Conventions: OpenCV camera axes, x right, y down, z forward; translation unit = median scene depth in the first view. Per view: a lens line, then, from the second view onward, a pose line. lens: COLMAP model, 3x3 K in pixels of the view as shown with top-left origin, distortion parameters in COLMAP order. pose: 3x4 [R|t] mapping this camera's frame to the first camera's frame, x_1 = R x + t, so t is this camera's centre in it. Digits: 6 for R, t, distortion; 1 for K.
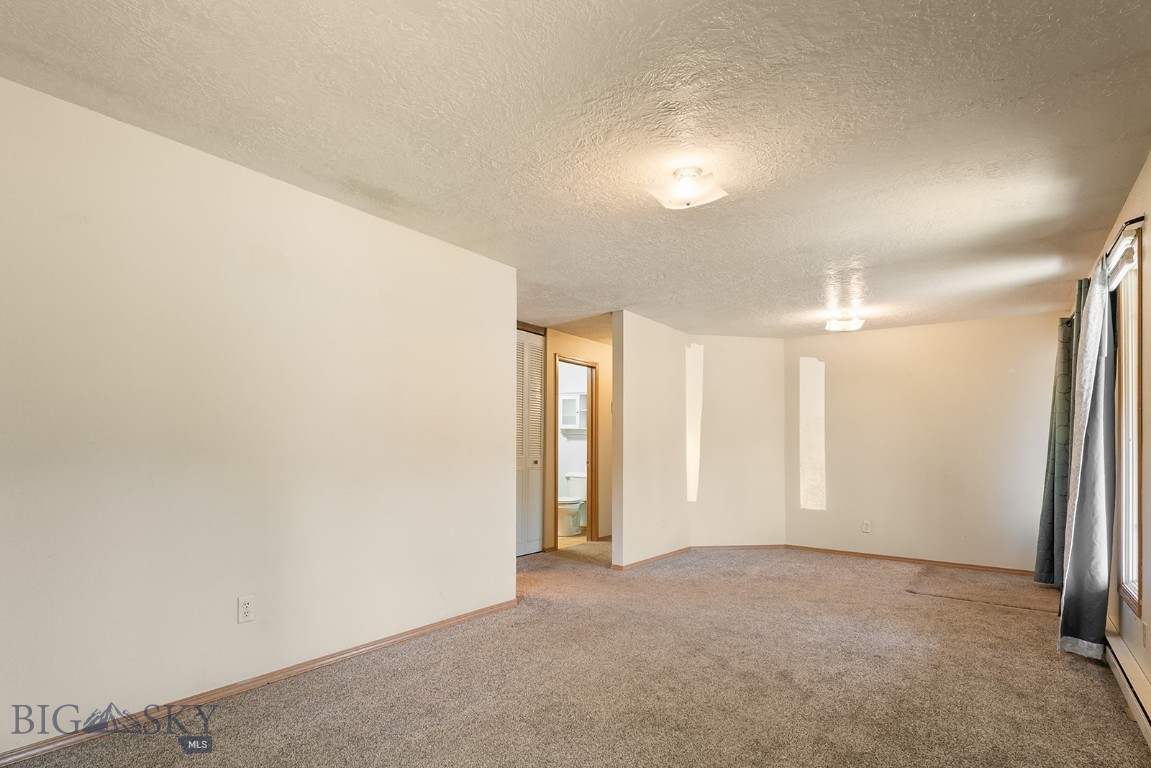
lens RADIAL K [[589.4, 0, 575.6], [0, 589.4, 441.2], [0, 0, 1]] dist [-0.000027, 0.000022]
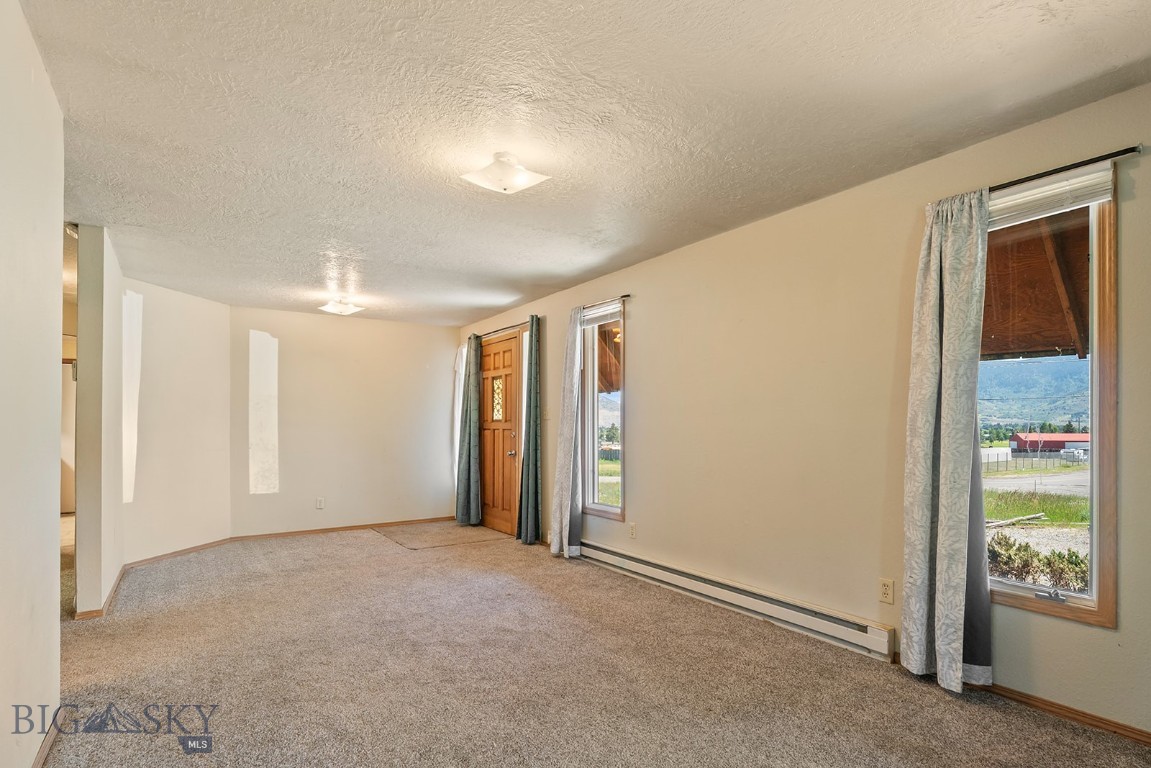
lens RADIAL K [[569.8, 0, 573.6], [0, 569.8, 417.7], [0, 0, 1]] dist [-0.003380, -0.000733]
pose [[0.342262, -0.000107, 0.939605, -0.344043], [0.001754, 0.999998, -0.000524, -0.004517], [-0.939603, 0.001827, 0.342262, 0.277402]]
